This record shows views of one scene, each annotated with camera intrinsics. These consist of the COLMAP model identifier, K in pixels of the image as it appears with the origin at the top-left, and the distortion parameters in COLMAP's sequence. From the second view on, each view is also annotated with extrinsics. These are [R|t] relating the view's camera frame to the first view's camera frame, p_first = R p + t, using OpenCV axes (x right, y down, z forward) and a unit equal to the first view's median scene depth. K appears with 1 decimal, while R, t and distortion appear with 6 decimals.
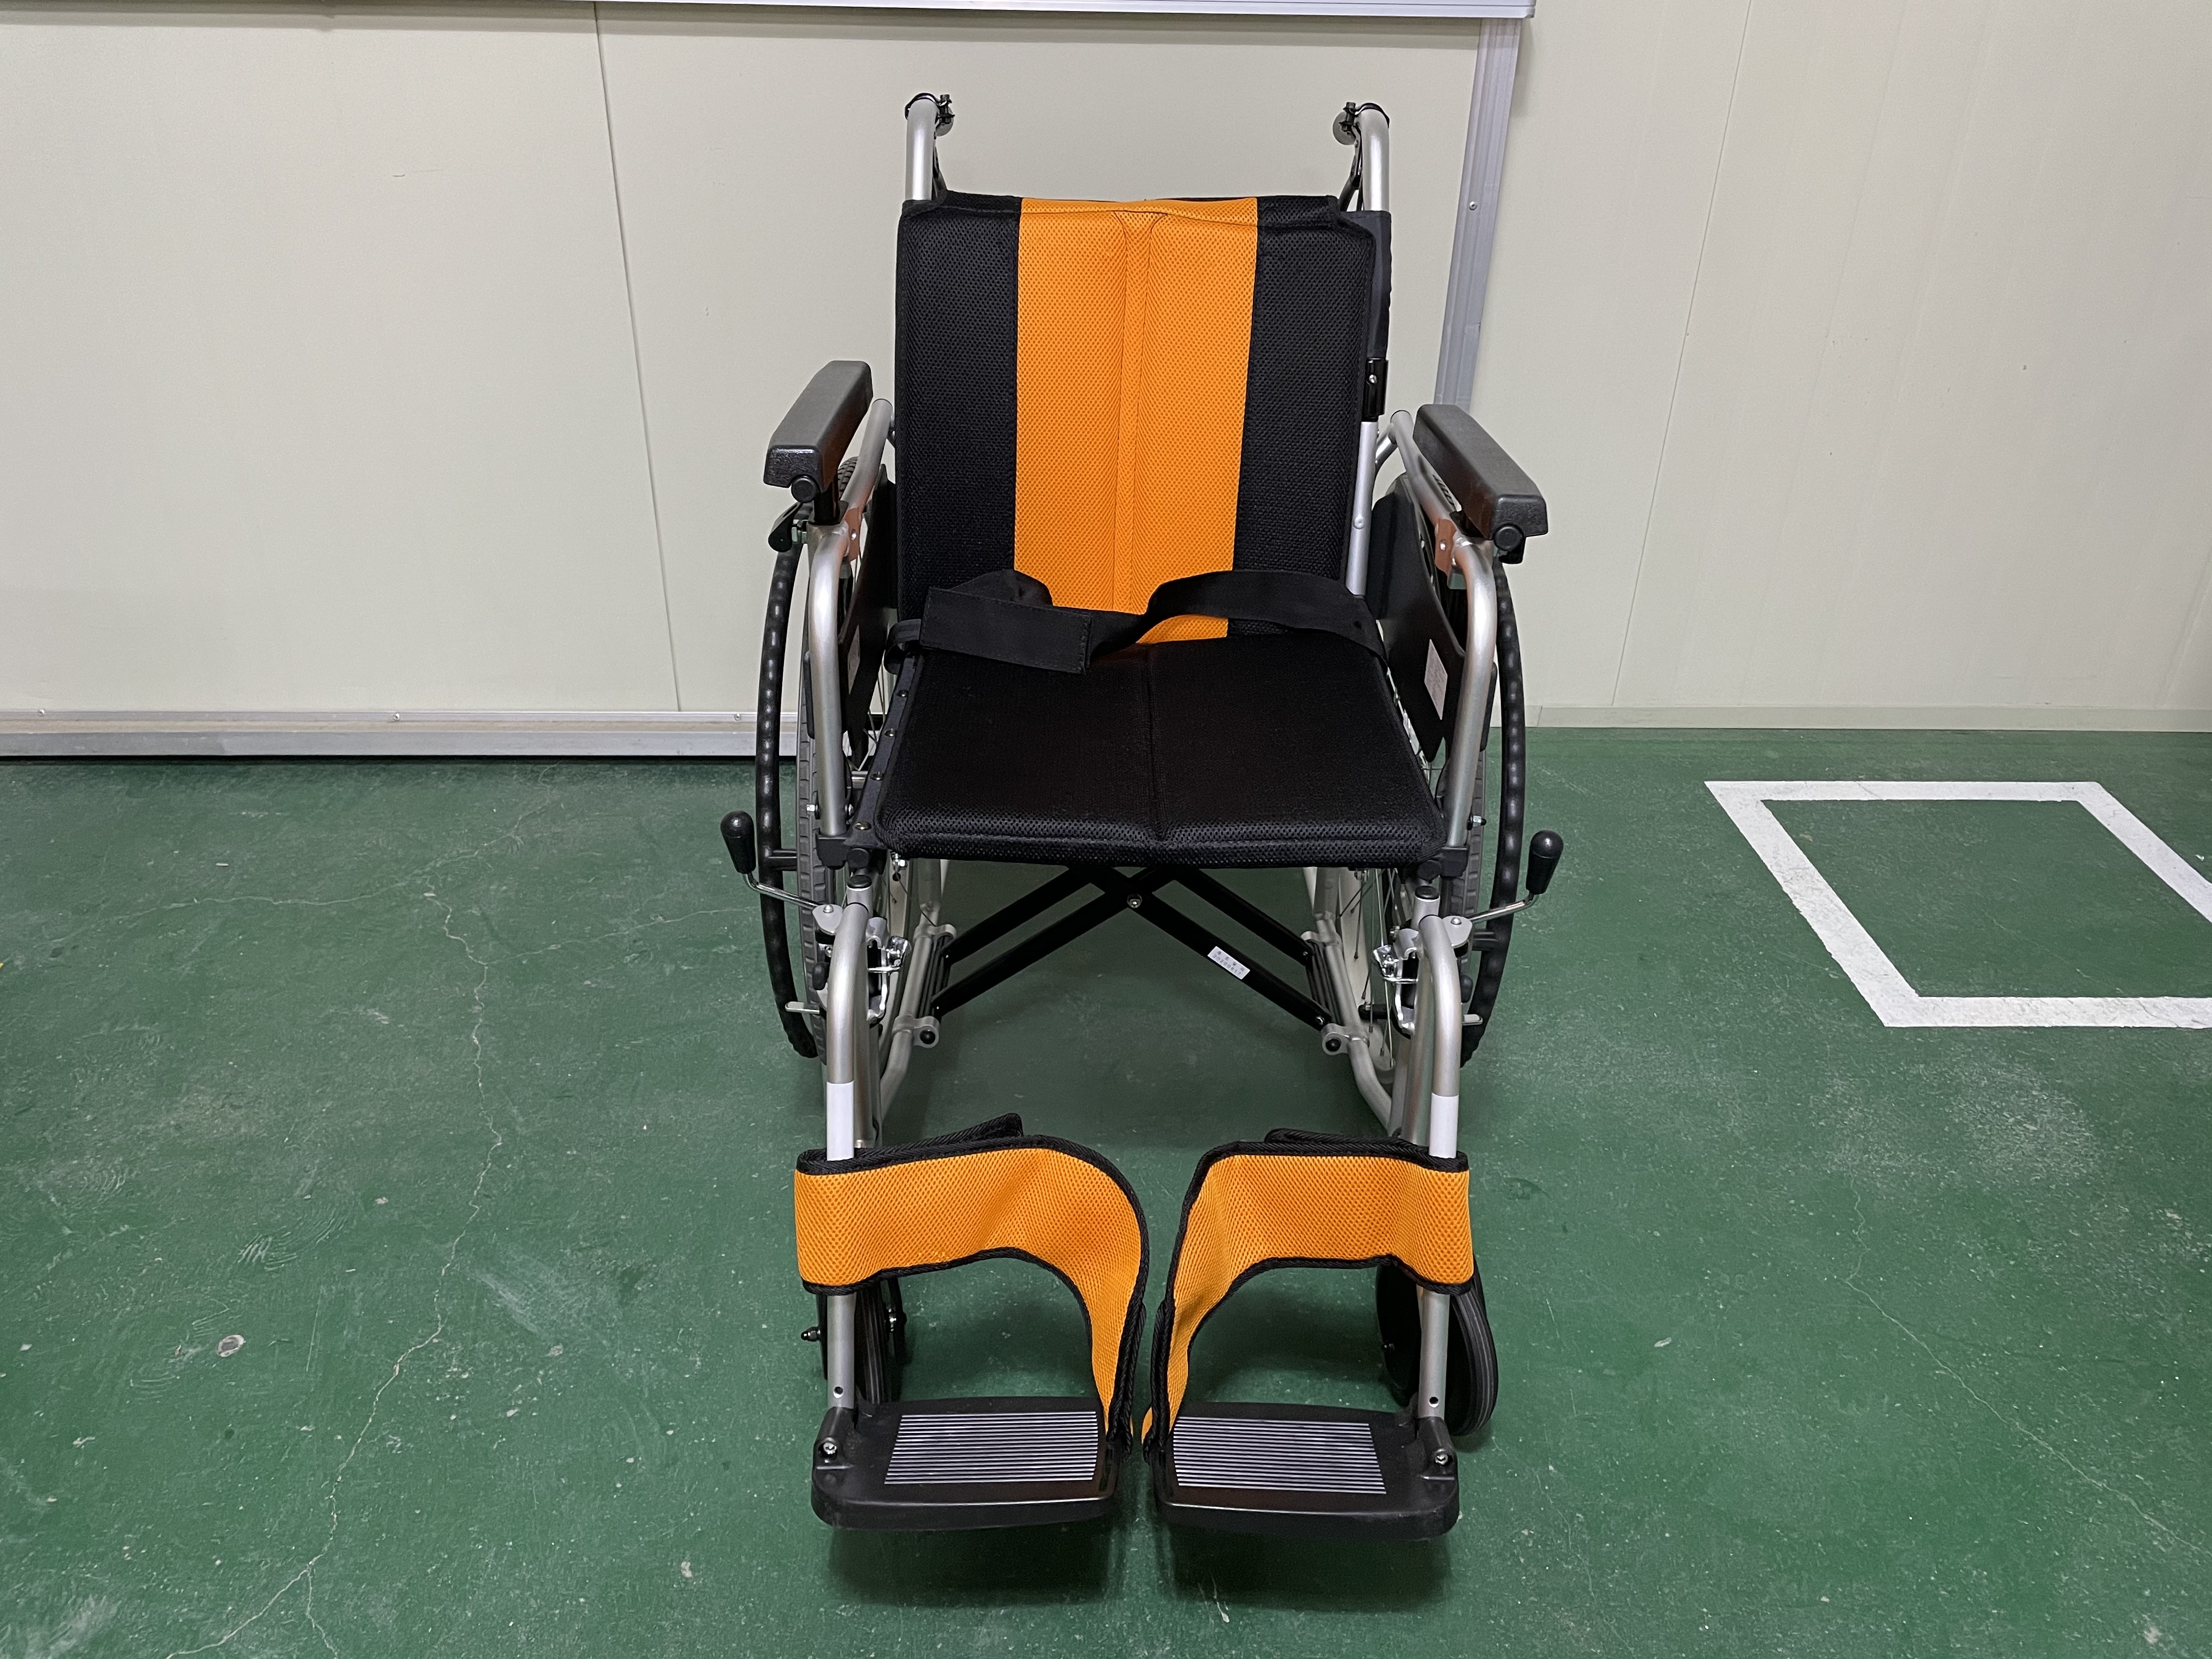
lens RADIAL K [[1656.5, 0, 1104.2], [0, 1656.5, 798.2], [0, 0, 1]] dist [0.068944, -0.091570]
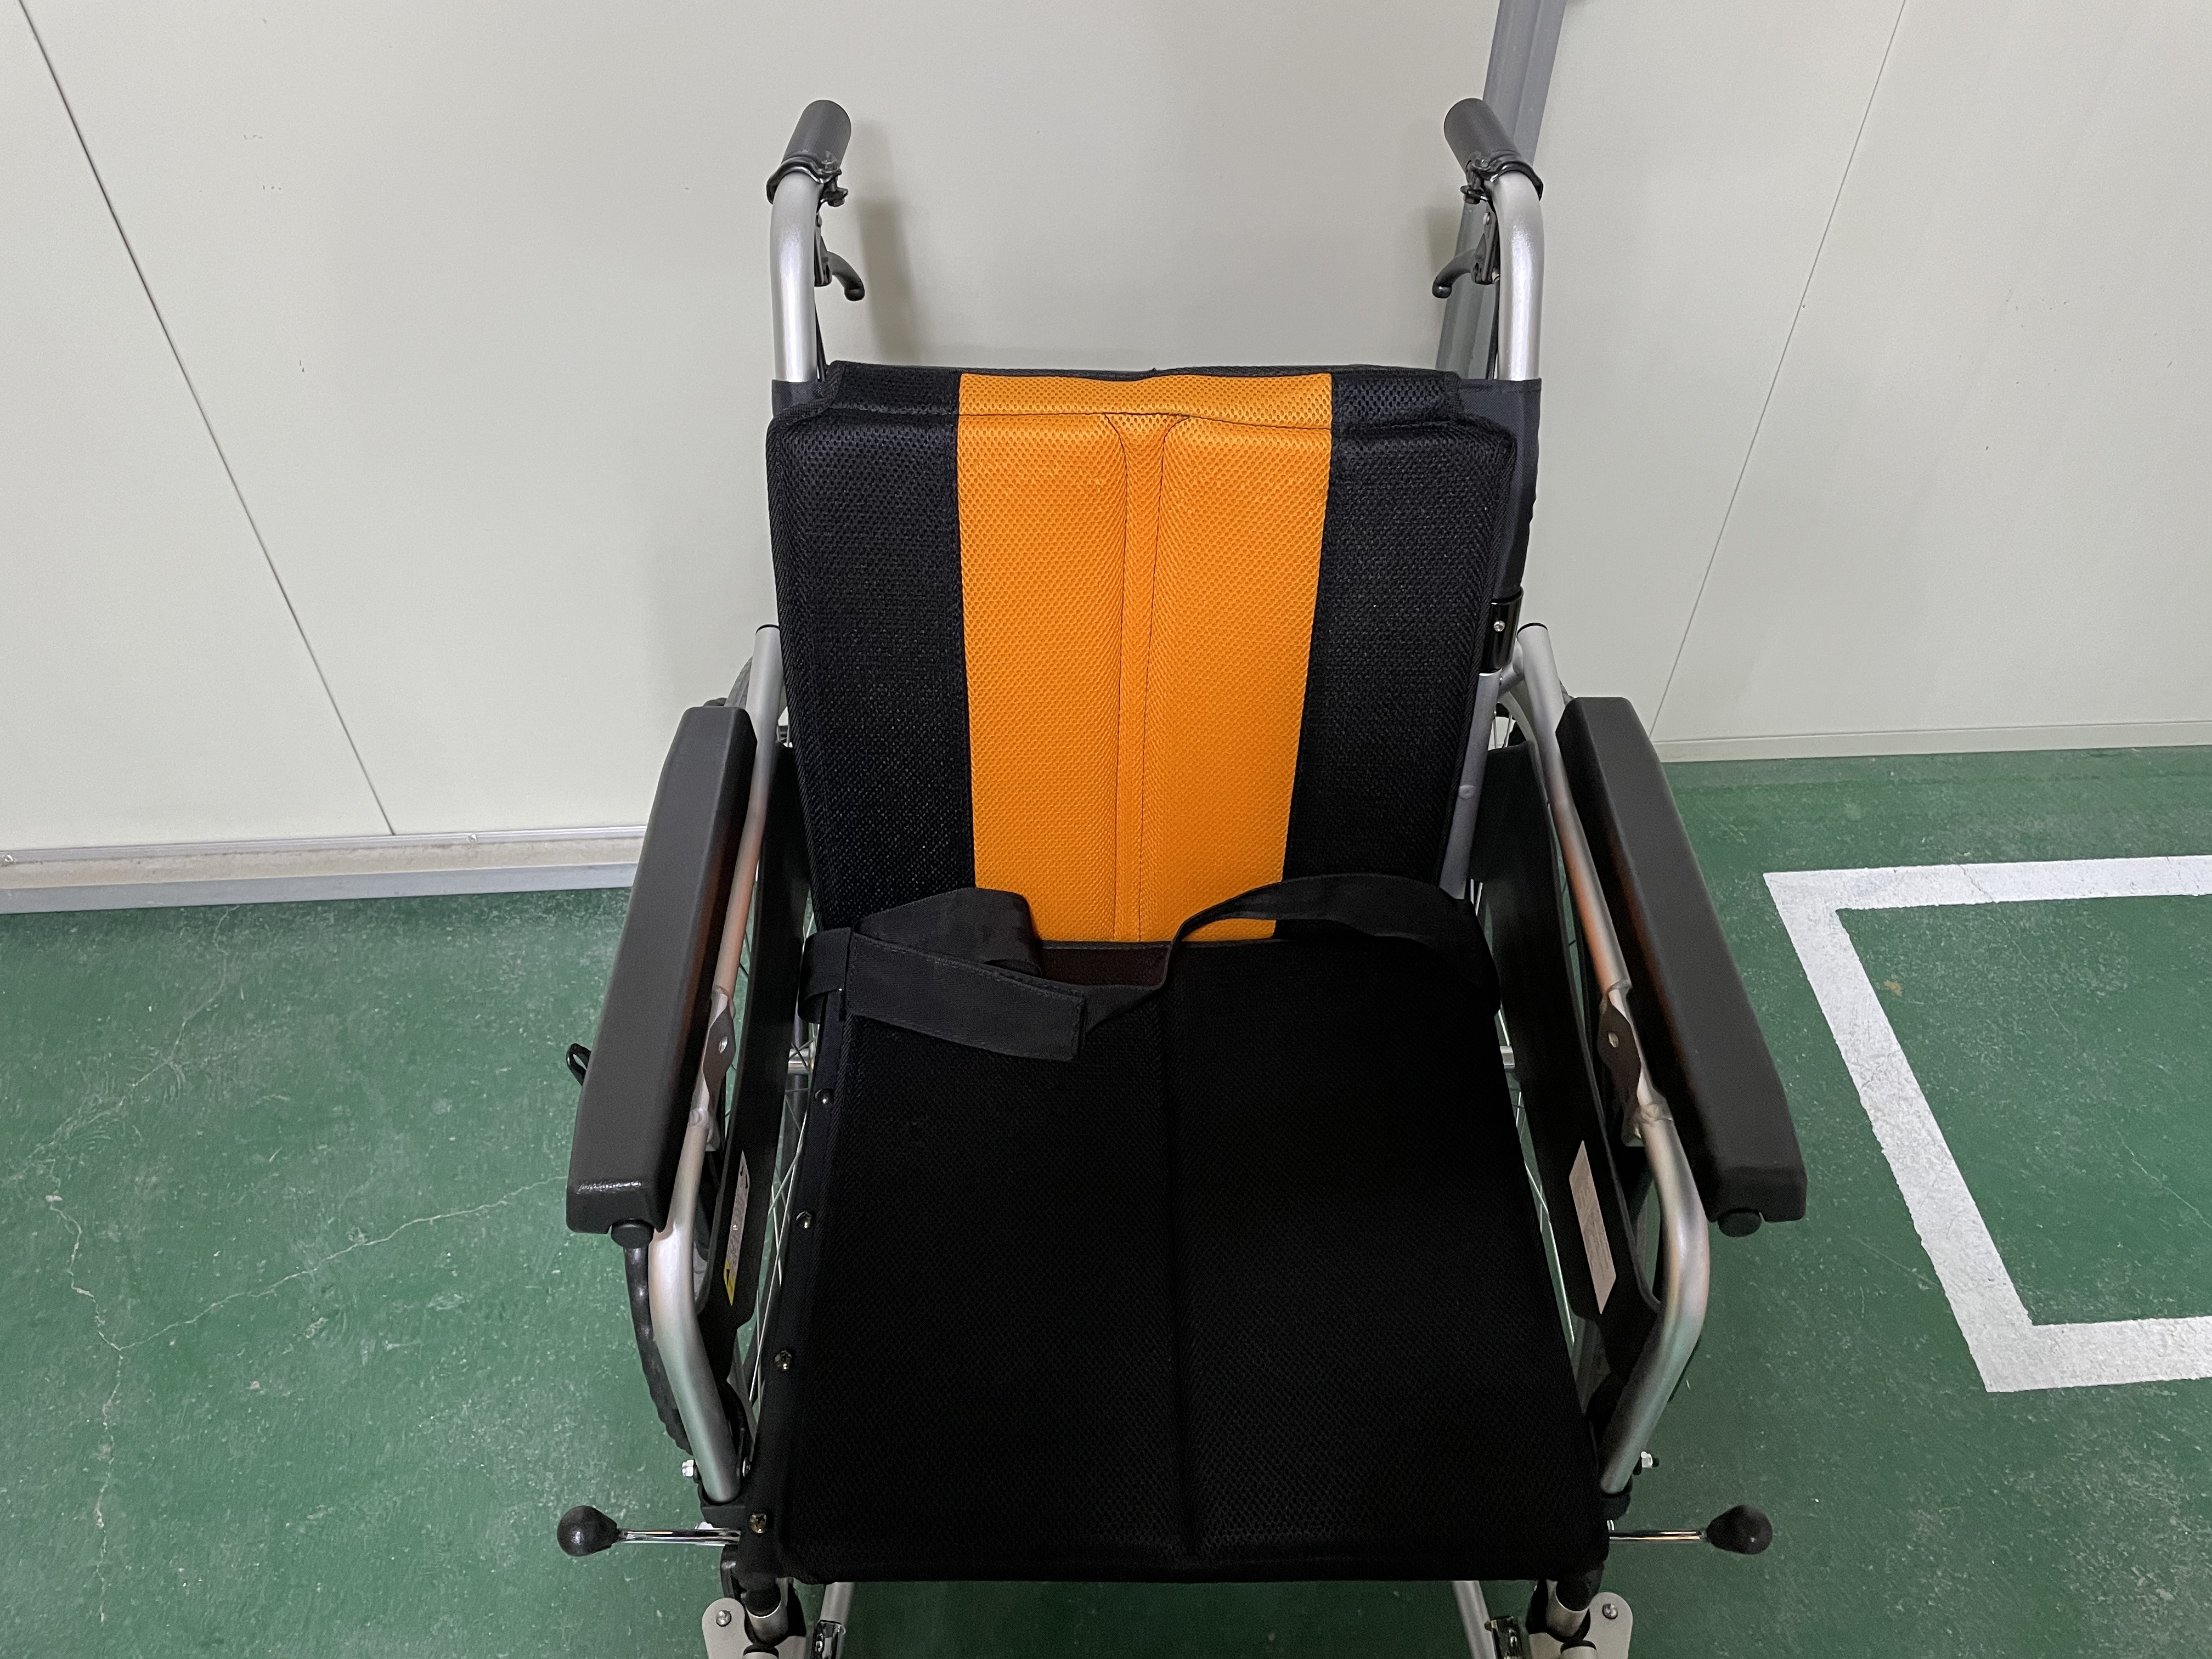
lens RADIAL K [[1656.5, 0, 1115.2], [0, 1656.5, 807.0], [0, 0, 1]] dist [0.068944, -0.091570]
pose [[0.999517, -0.029429, 0.010023, 0.078304], [0.024867, 0.950282, 0.310396, -0.386942], [-0.018659, -0.309997, 0.950554, 0.396629]]
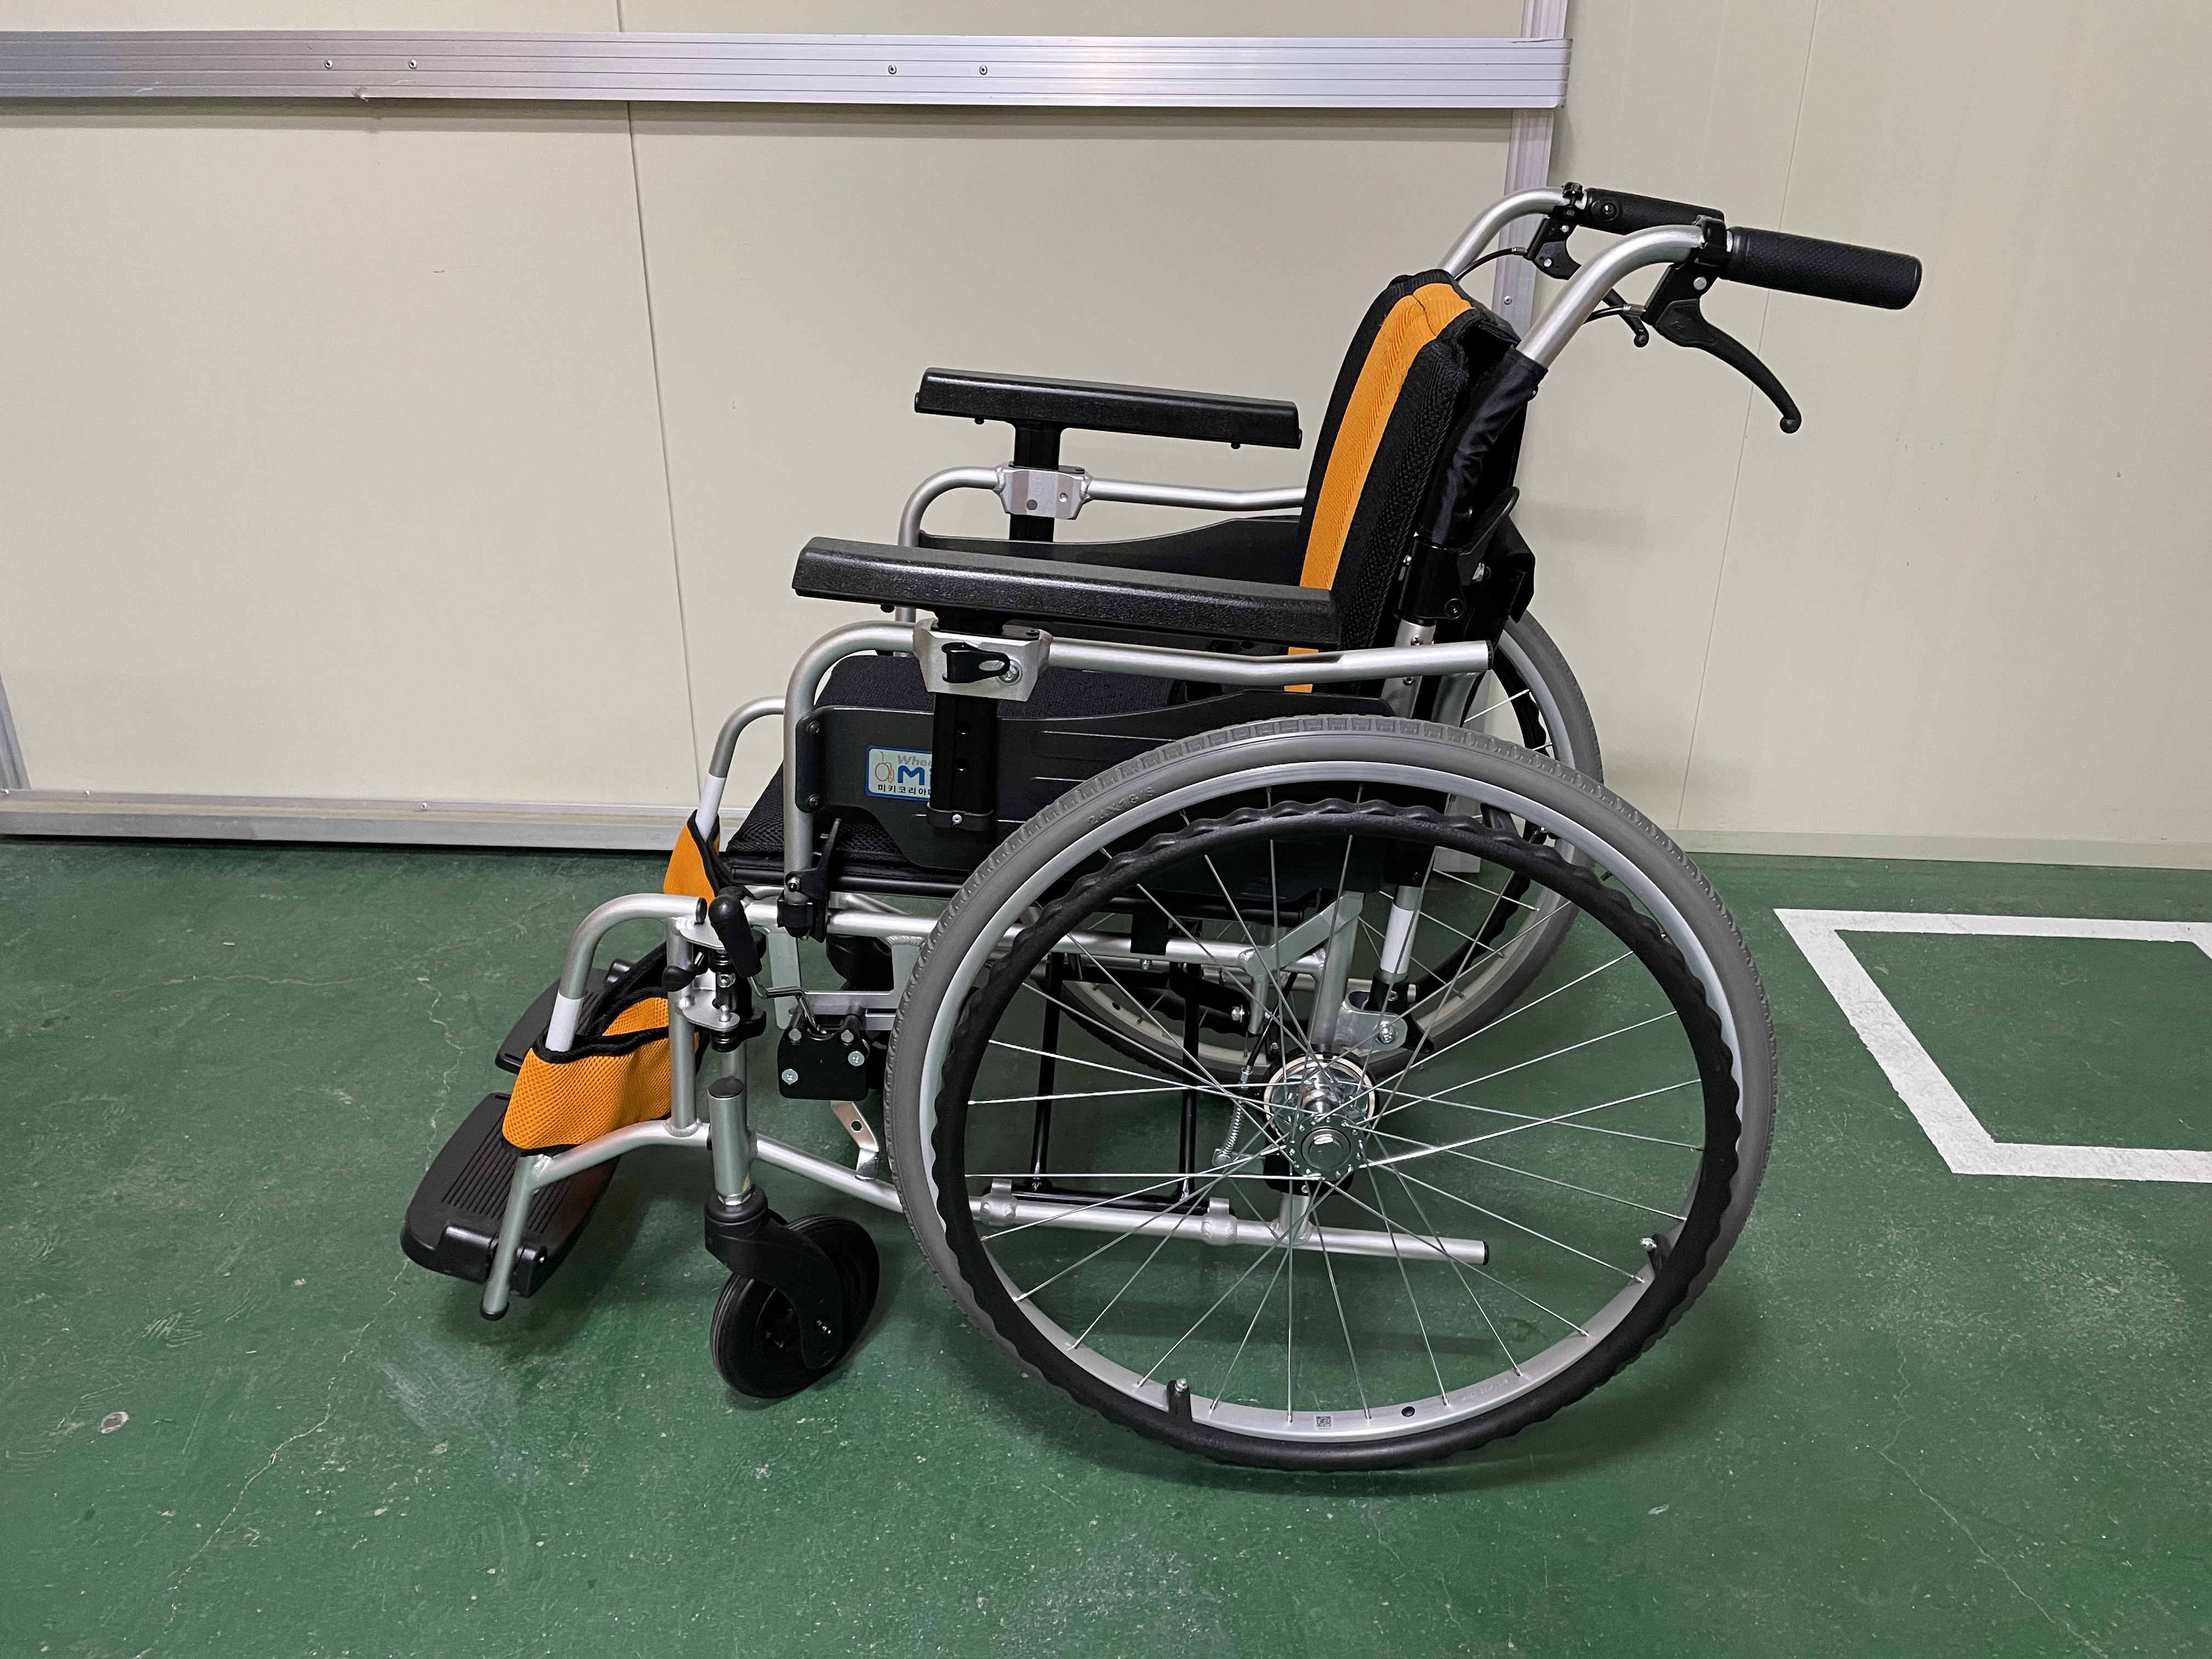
lens RADIAL K [[1656.5, 0, 1112.9], [0, 1656.5, 800.6], [0, 0, 1]] dist [0.068944, -0.091570]
pose [[0.996309, 0.023203, -0.082642, 0.093650], [-0.030818, 0.995274, -0.092092, 0.036933], [0.080114, 0.094299, 0.992315, 0.055995]]
